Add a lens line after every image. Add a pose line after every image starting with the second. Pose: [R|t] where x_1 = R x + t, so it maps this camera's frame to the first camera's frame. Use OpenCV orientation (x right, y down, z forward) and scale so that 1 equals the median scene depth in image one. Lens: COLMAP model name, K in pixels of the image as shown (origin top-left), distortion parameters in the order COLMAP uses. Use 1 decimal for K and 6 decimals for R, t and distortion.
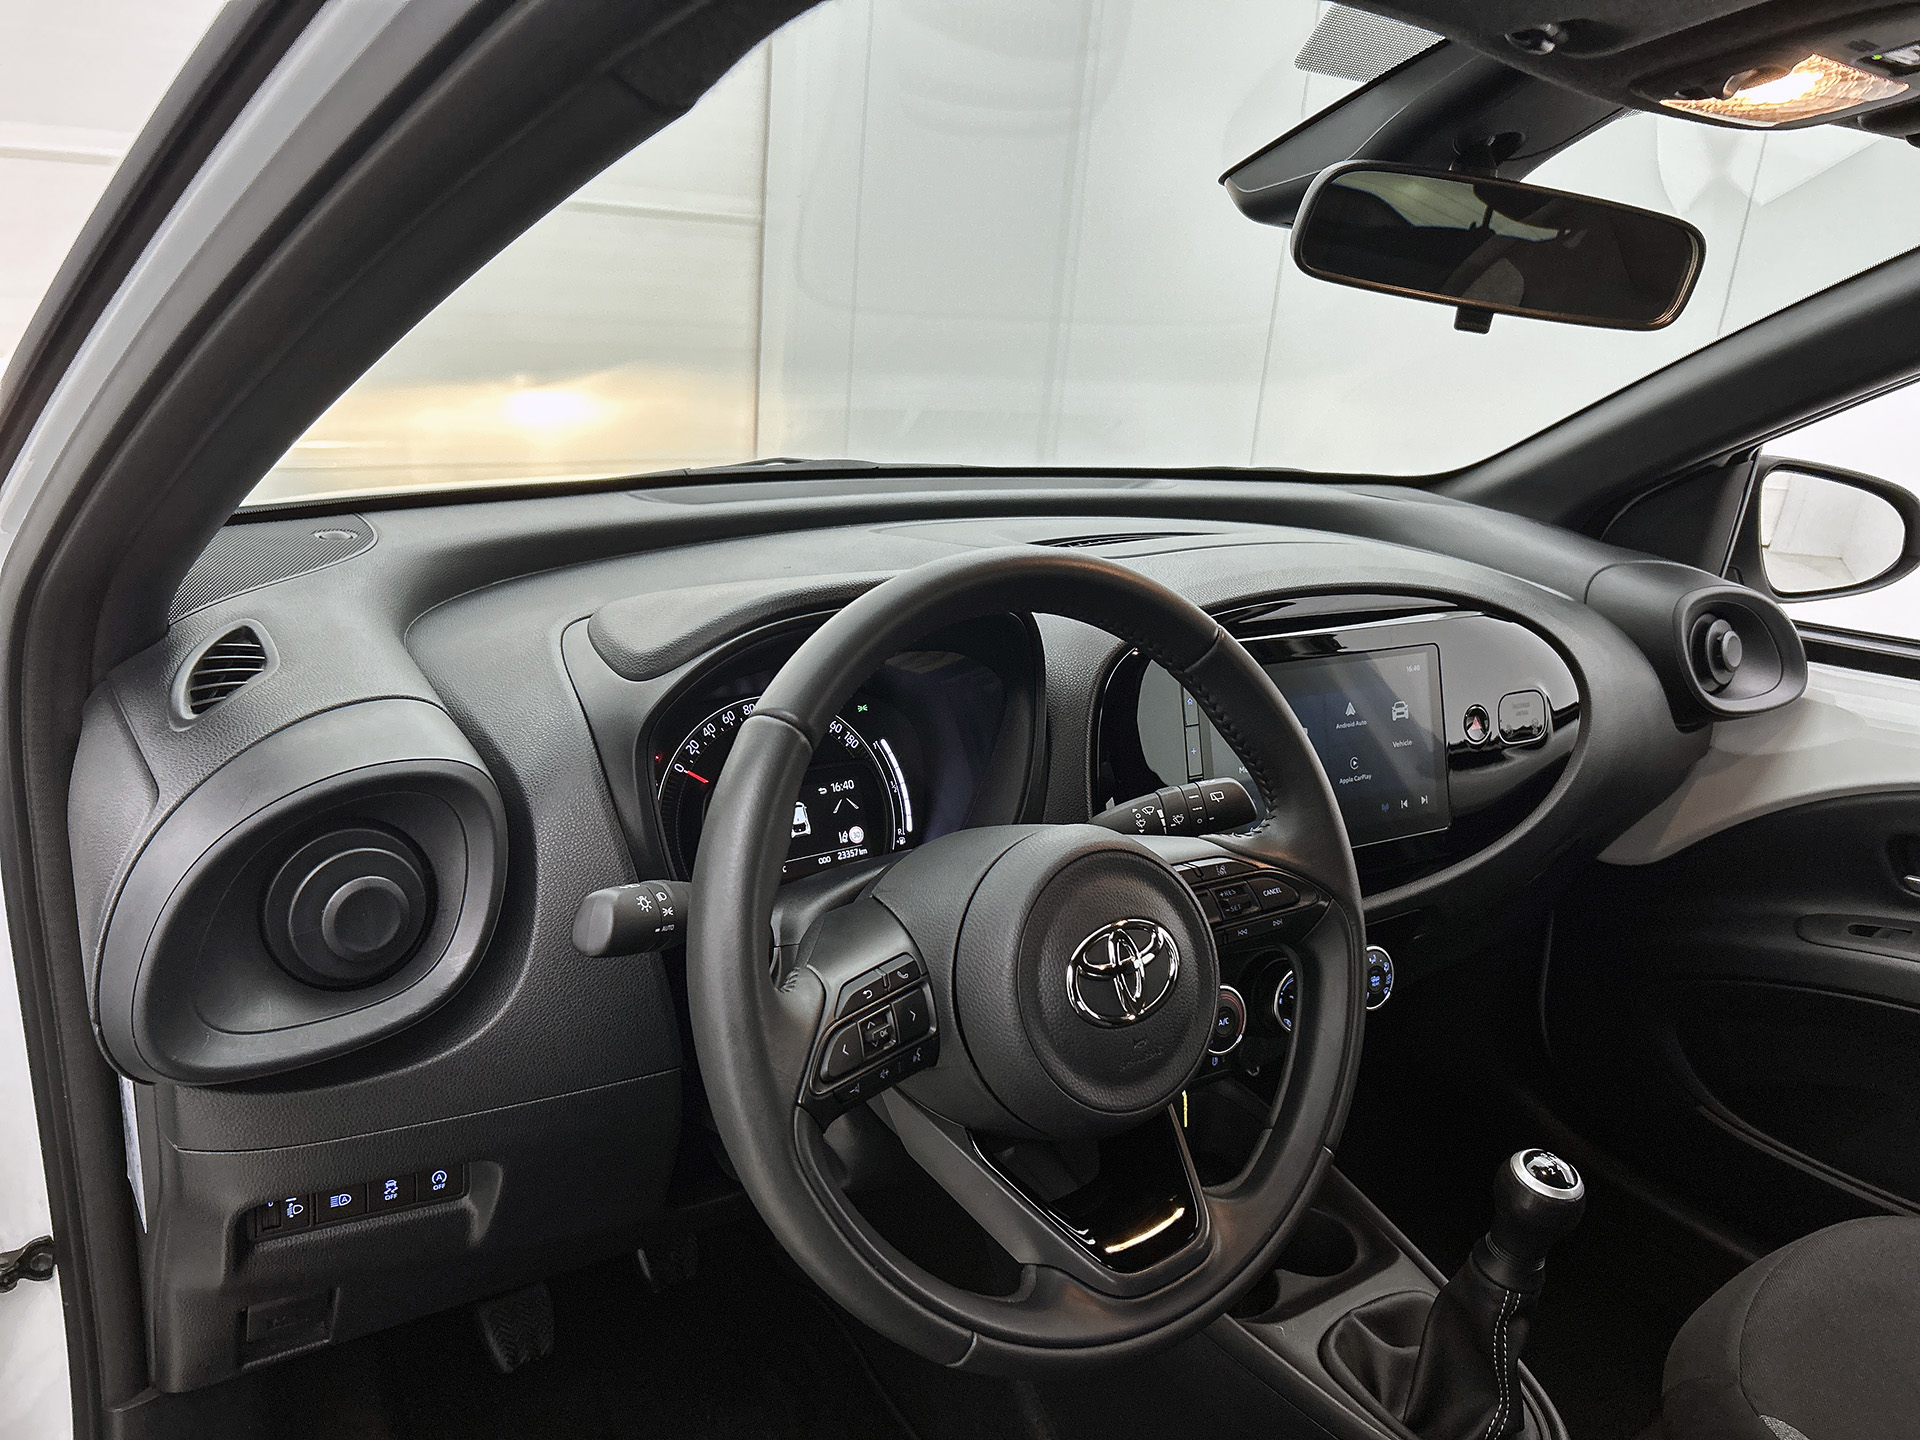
lens RADIAL K [[1460.9, 0, 971.3], [0, 1460.9, 728.1], [0, 0, 1]] dist [0.030818, -0.038023]
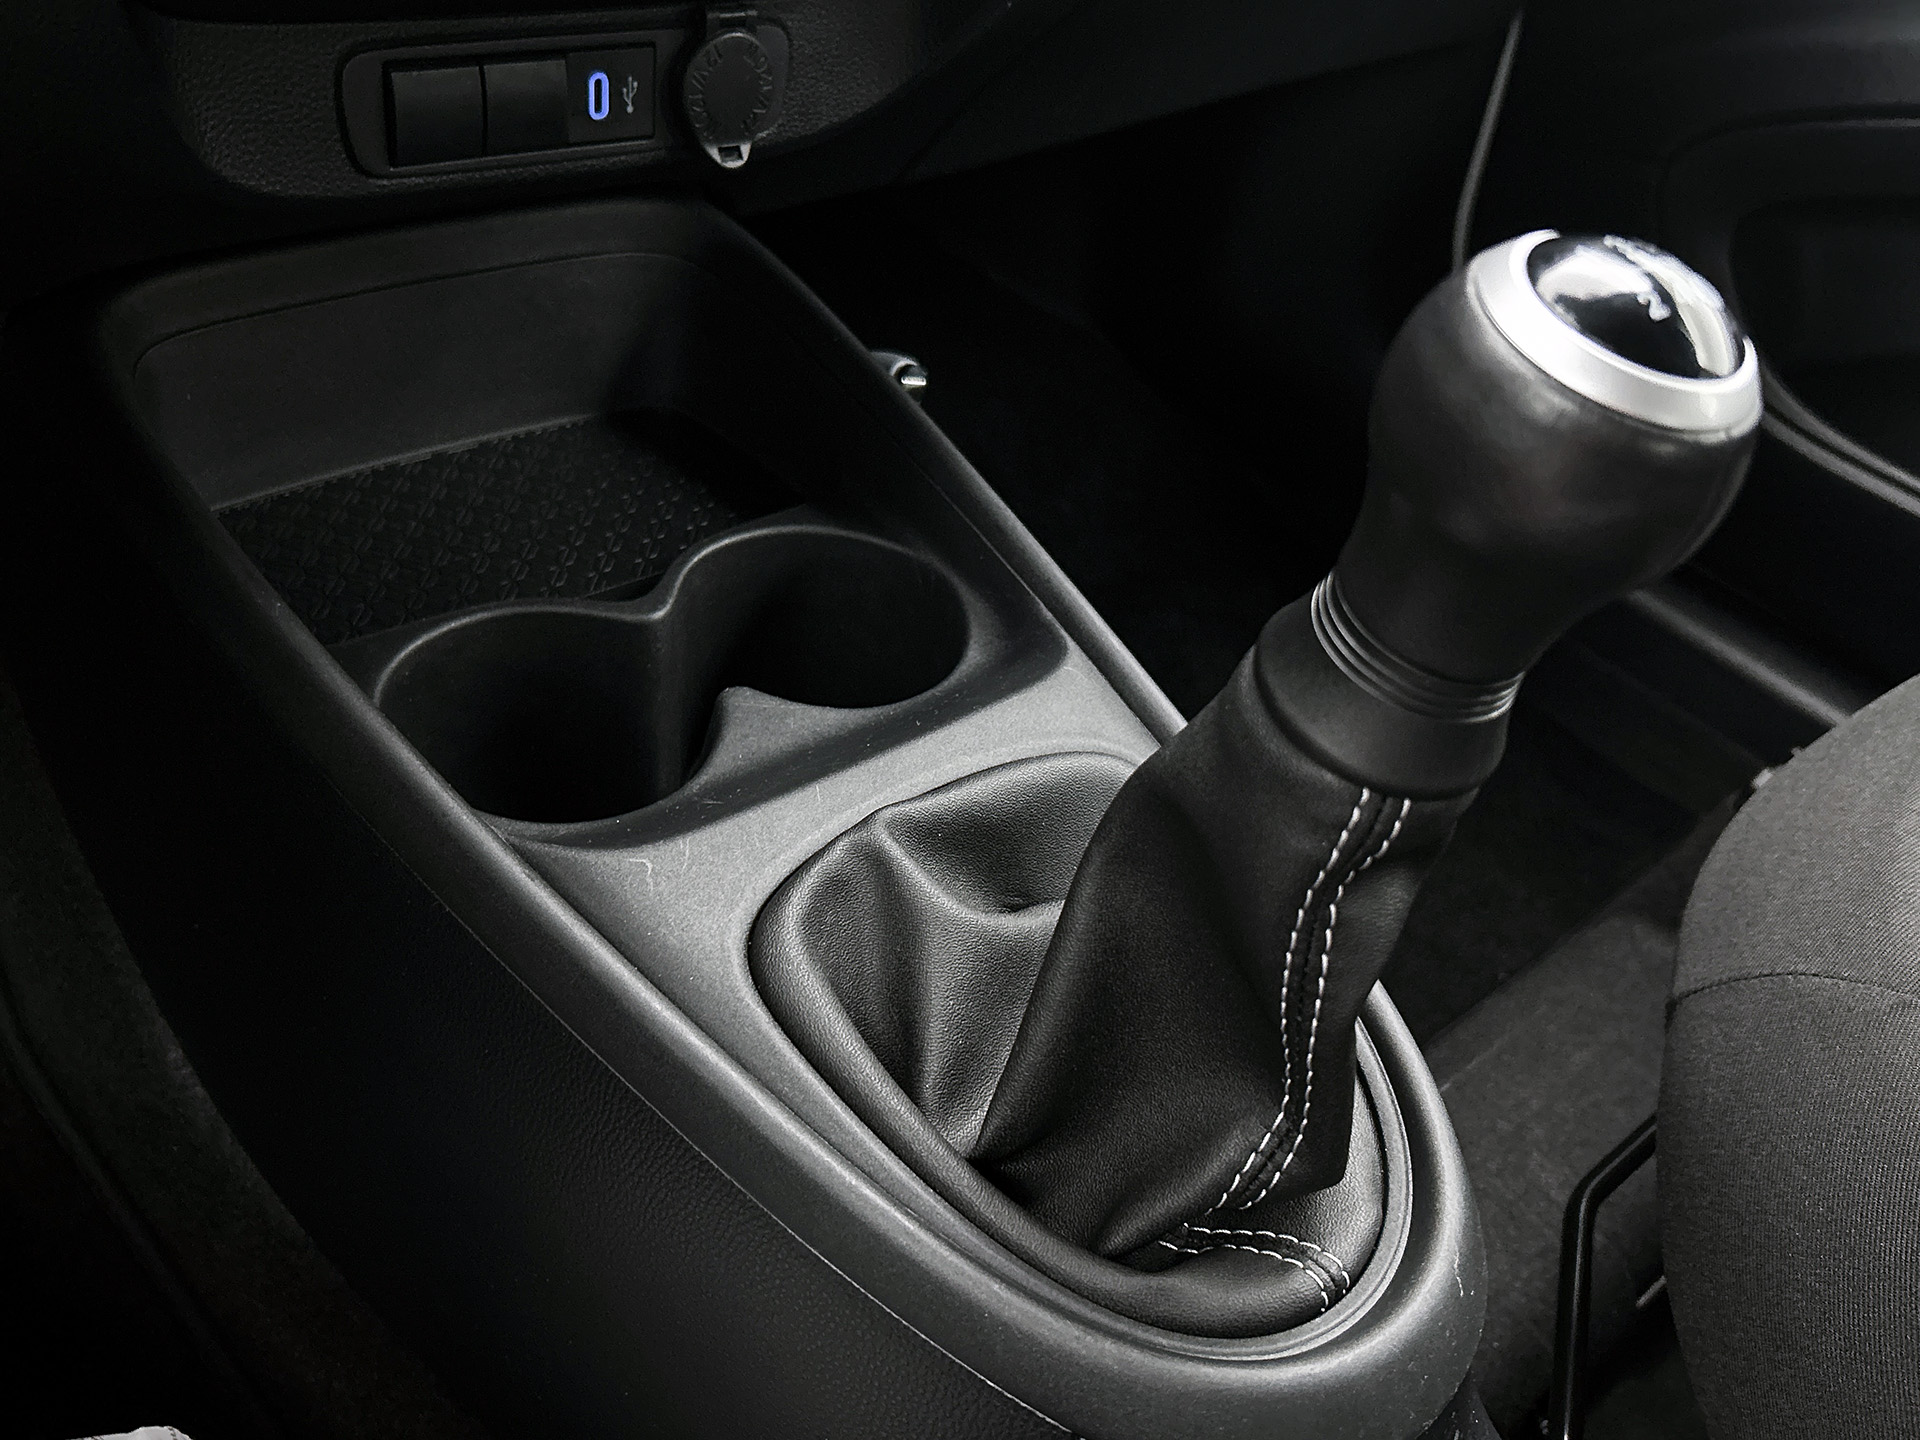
lens RADIAL K [[1685.4, 0, 960.0], [0, 1685.4, 720.0], [0, 0, 1]] dist [-0.042250, 0.001148]
pose [[0.991441, 0.007305, 0.130352, 0.234464], [-0.056425, 0.924345, 0.377362, 0.241990], [-0.117734, -0.381487, 0.916846, 0.680496]]
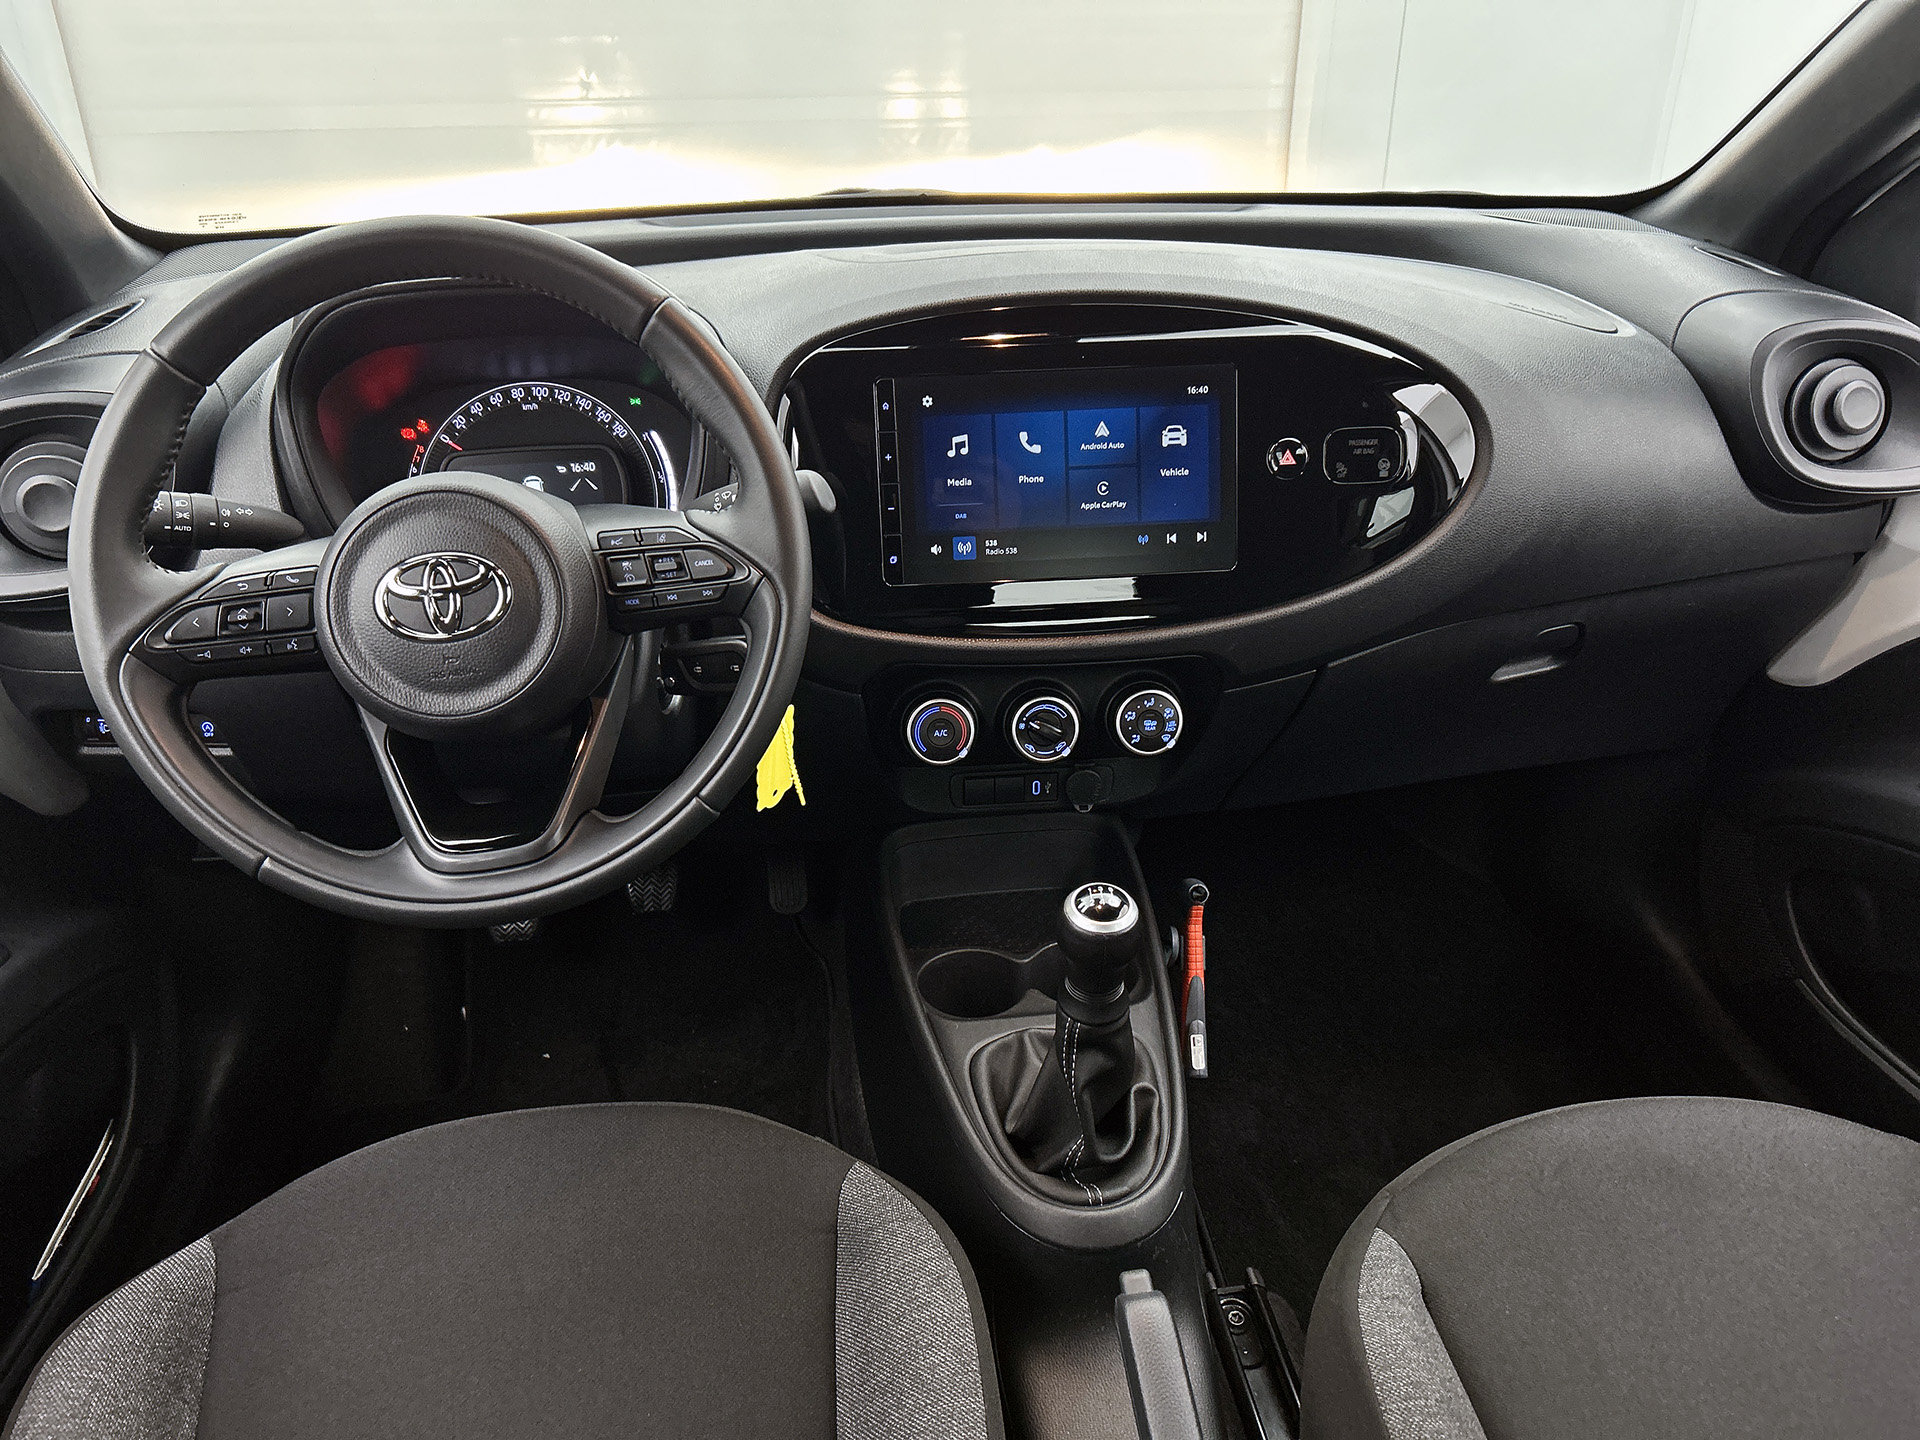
lens RADIAL K [[1434.3, 0, 964.8], [0, 1434.3, 741.0], [0, 0, 1]] dist [0.109421, -0.220922]
pose [[0.883603, 0.138039, -0.447428, 0.655959], [-0.072379, 0.984338, 0.160747, 0.044039], [0.462610, -0.109652, 0.879755, 0.124119]]
